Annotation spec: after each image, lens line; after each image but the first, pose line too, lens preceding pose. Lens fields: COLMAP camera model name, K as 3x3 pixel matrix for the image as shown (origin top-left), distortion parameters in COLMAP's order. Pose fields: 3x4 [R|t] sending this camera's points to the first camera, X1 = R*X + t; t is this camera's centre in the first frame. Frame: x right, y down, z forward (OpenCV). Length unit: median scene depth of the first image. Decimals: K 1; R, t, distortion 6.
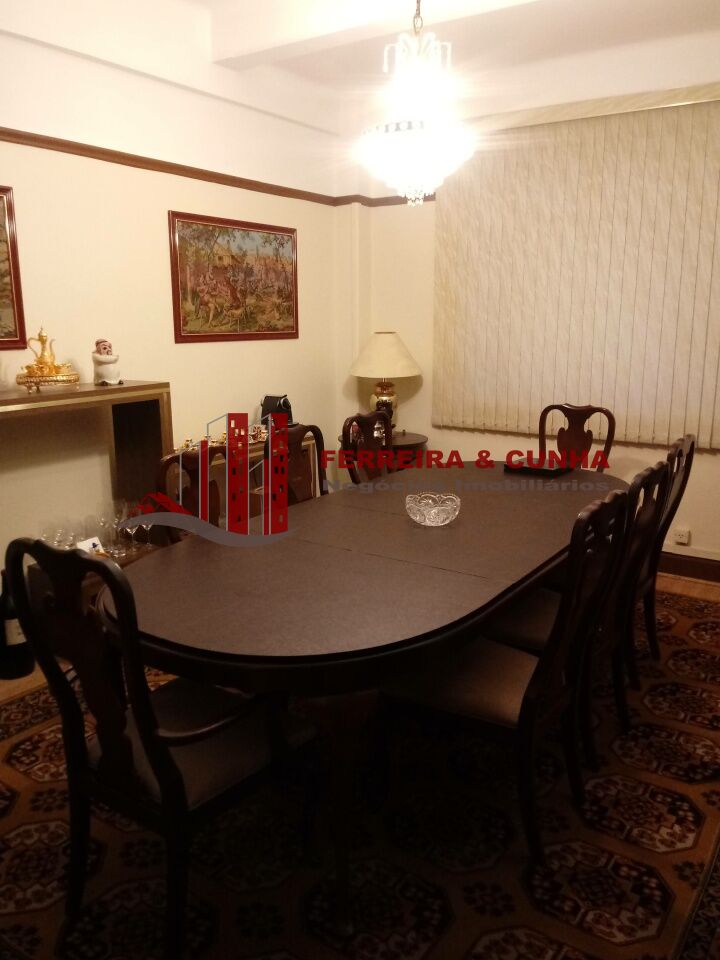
lens RADIAL K [[777.6, 0, 361.5], [0, 777.6, 472.4], [0, 0, 1]] dist [0.031773, -0.026992]
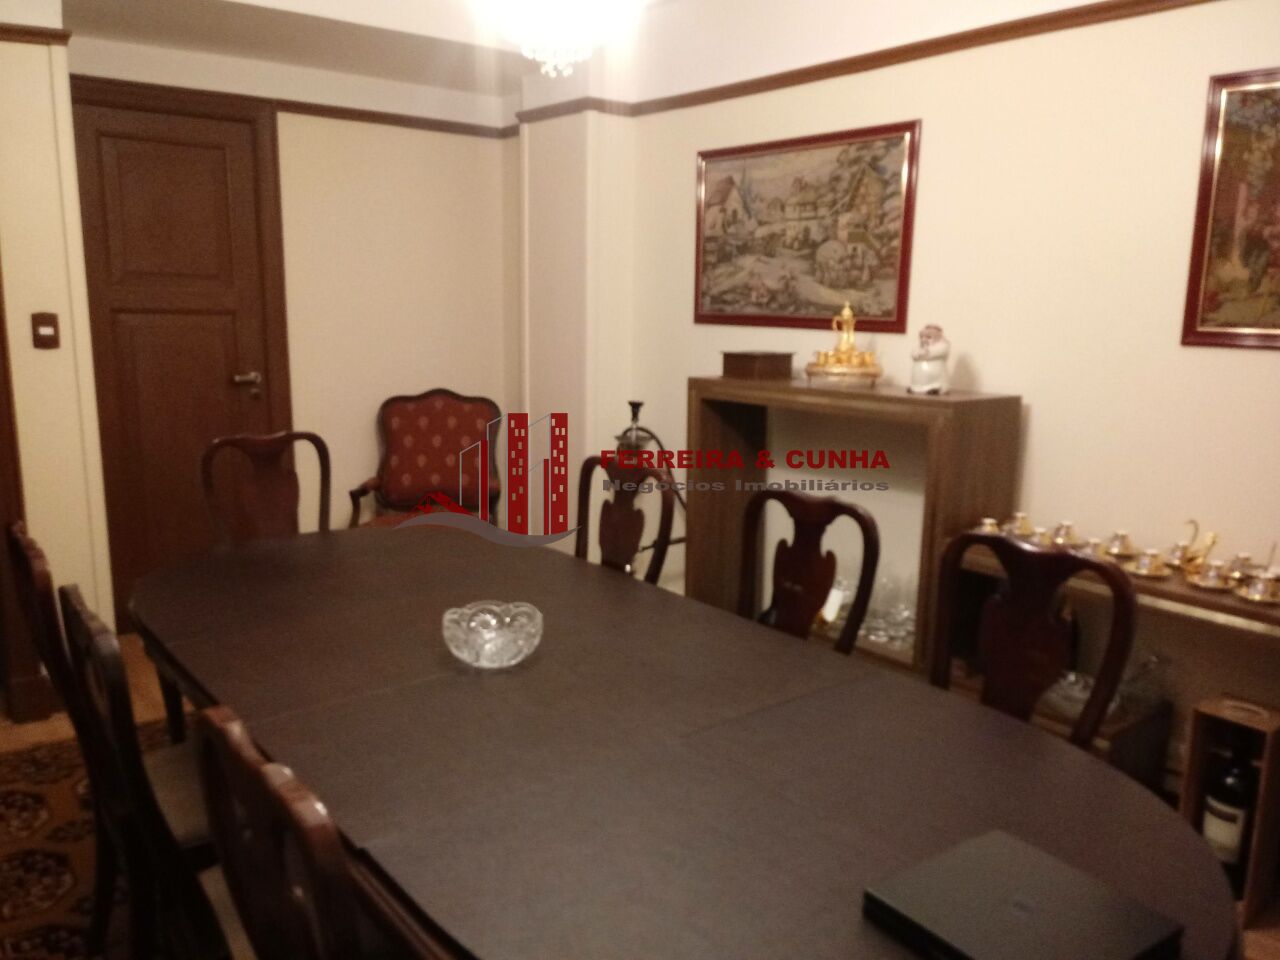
lens RADIAL K [[1036.8, 0, 632.2], [0, 1036.8, 485.4], [0, 0, 1]] dist [0.031773, -0.026992]
pose [[-0.329662, 0.189657, -0.924853, 0.503331], [-0.179858, 0.949057, 0.258731, -0.187054], [0.926809, 0.251636, -0.278756, 0.869260]]
